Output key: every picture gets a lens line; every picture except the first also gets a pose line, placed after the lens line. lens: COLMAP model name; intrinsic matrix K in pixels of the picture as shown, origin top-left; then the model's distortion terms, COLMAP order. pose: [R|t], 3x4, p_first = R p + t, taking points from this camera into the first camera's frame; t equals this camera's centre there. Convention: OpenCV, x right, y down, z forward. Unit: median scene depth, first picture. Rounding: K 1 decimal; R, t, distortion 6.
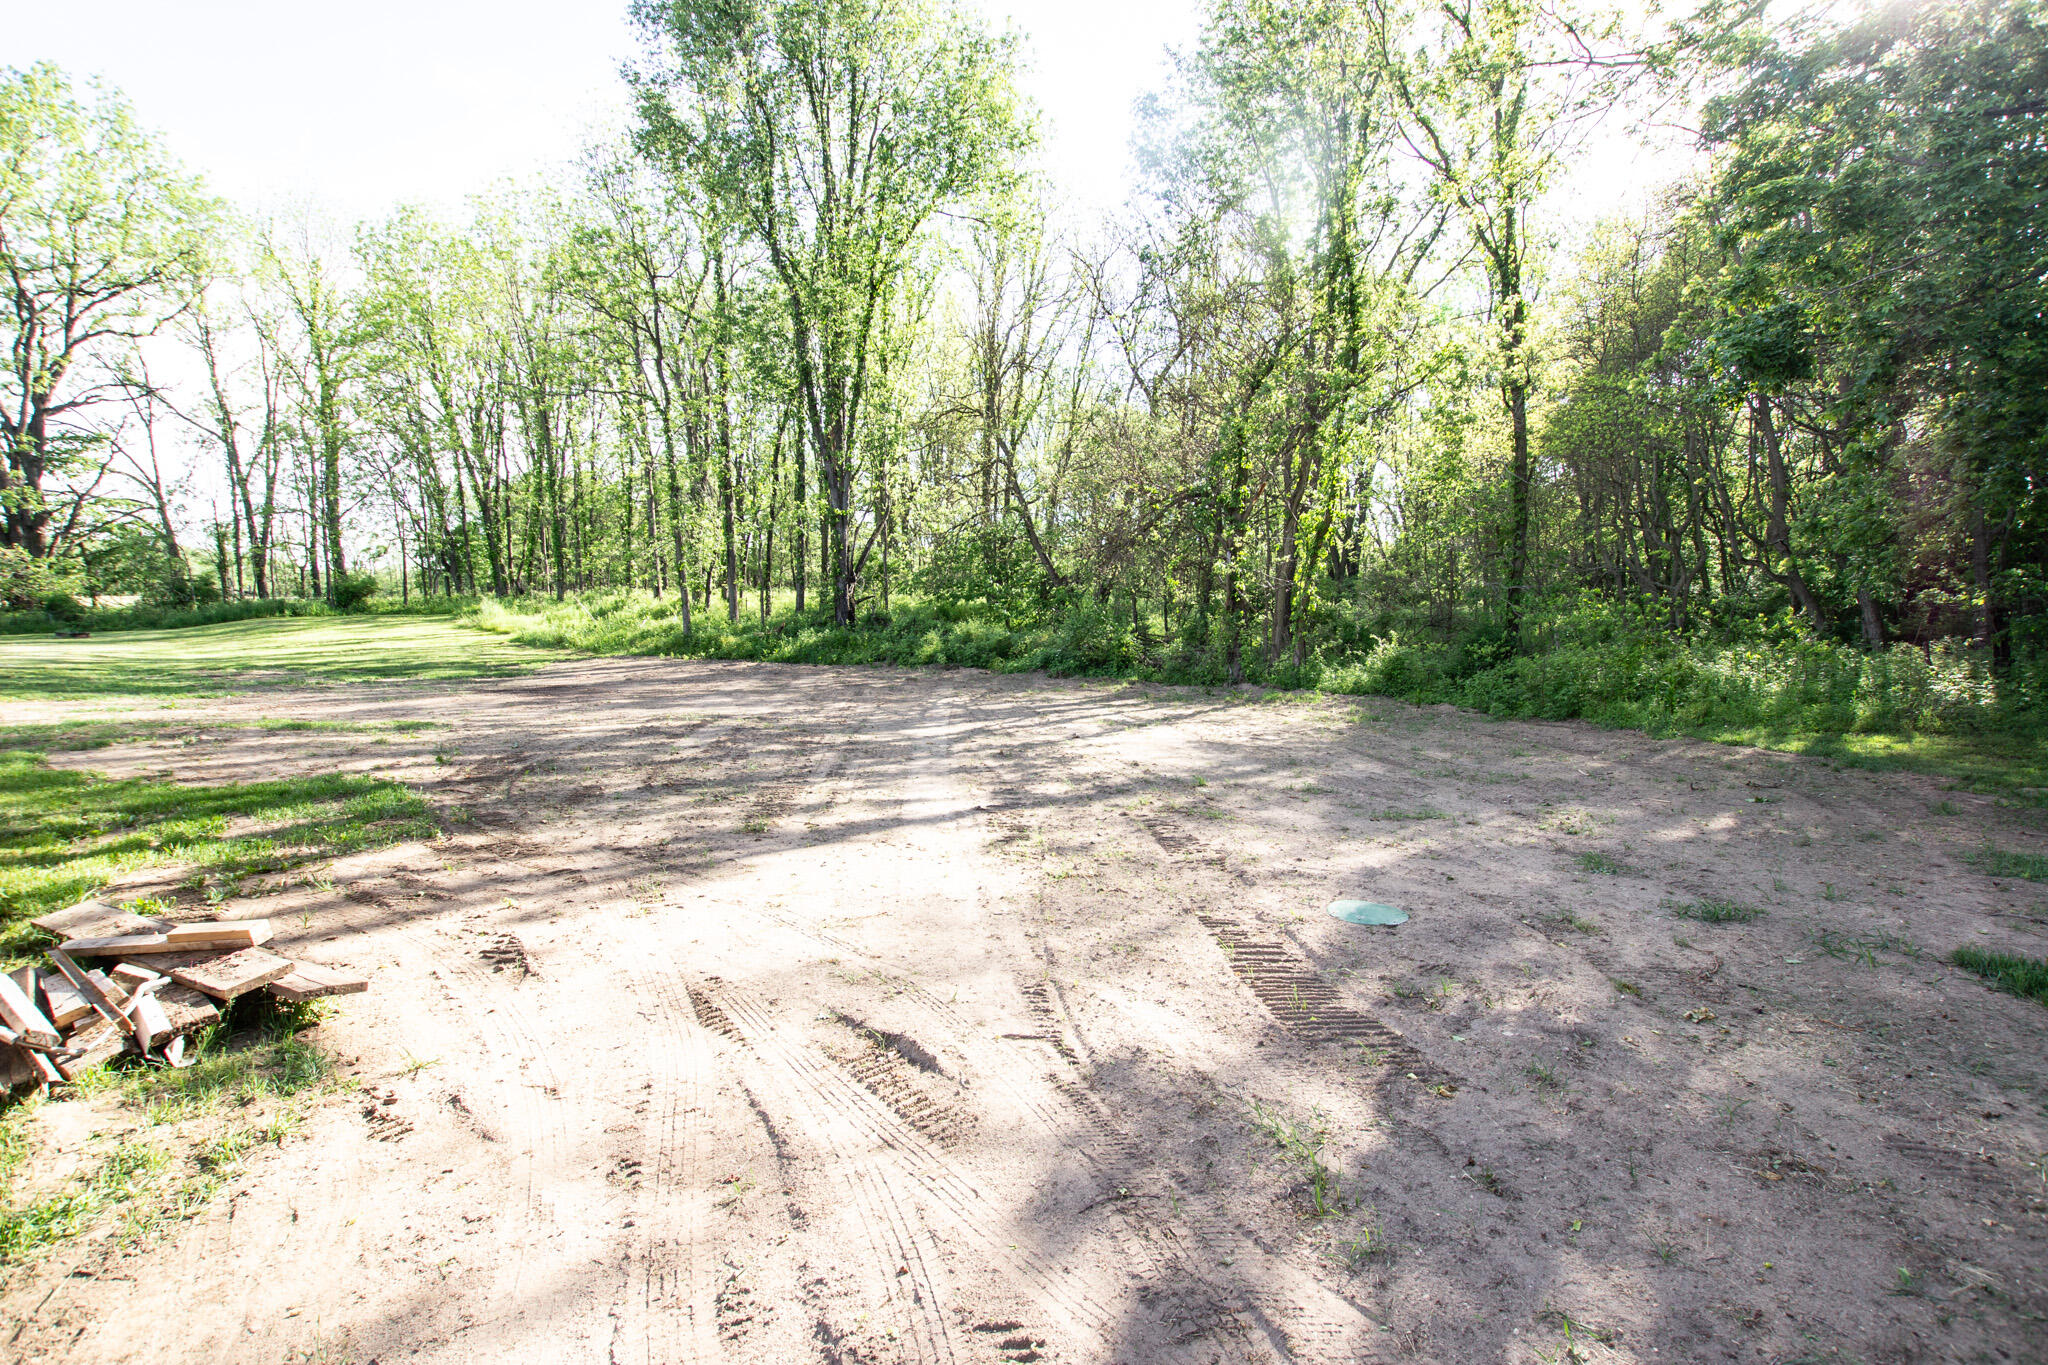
lens RADIAL K [[943.6, 0, 1019.4], [0, 943.6, 678.1], [0, 0, 1]] dist [-0.017187, 0.000644]
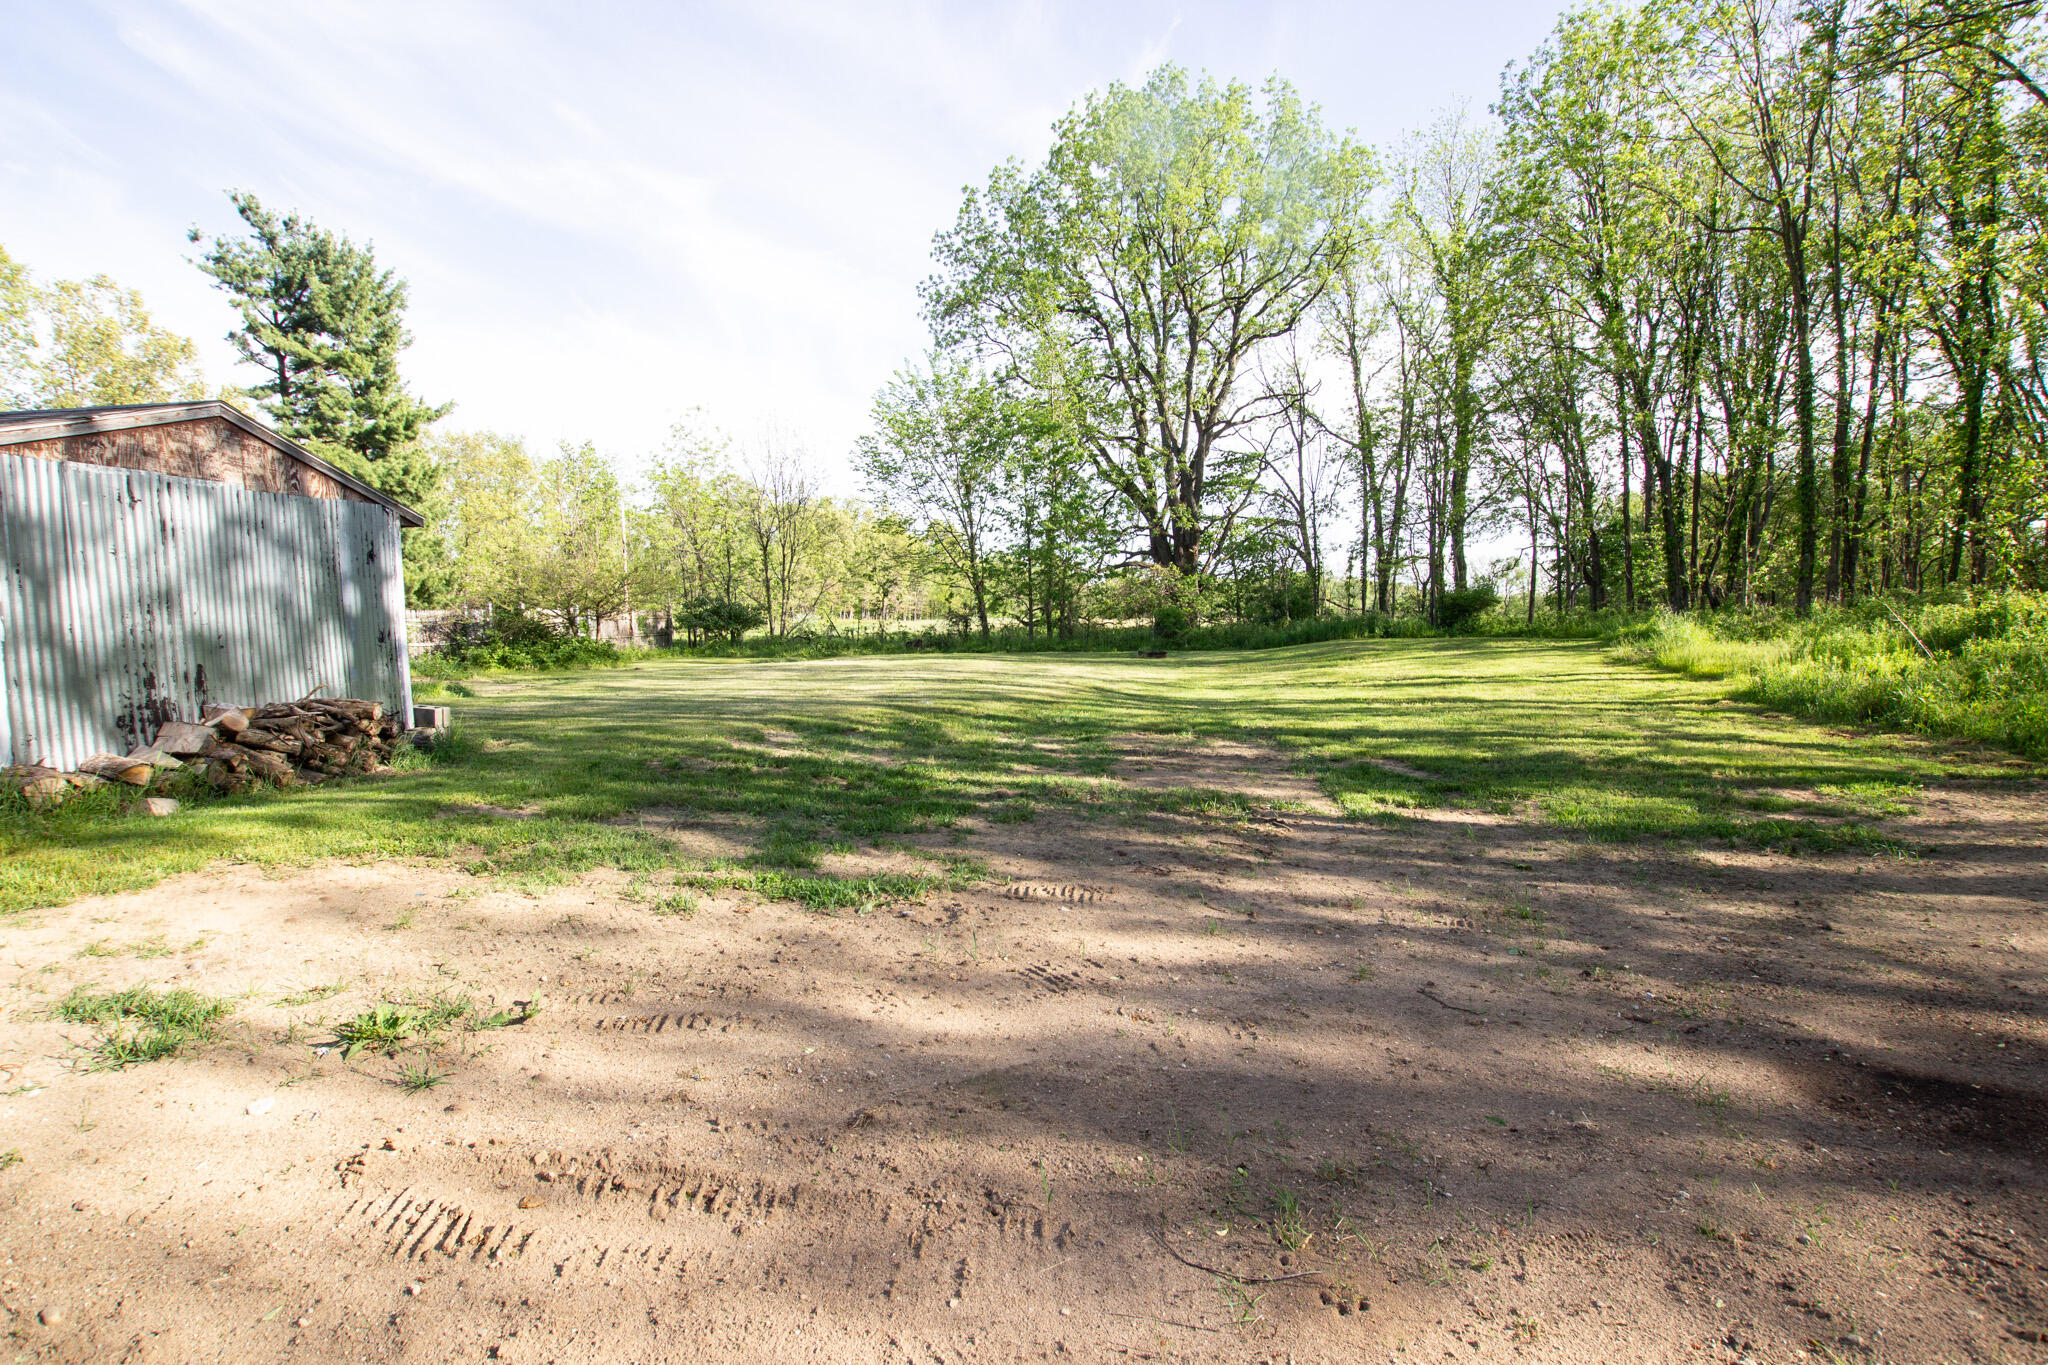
lens RADIAL K [[943.6, 0, 1020.8], [0, 943.6, 683.7], [0, 0, 1]] dist [-0.017187, 0.000644]
pose [[0.469374, 0.056810, -0.881170, -0.225745], [-0.076756, 0.996776, 0.023378, -0.022448], [0.879657, 0.056662, 0.472221, 0.355206]]
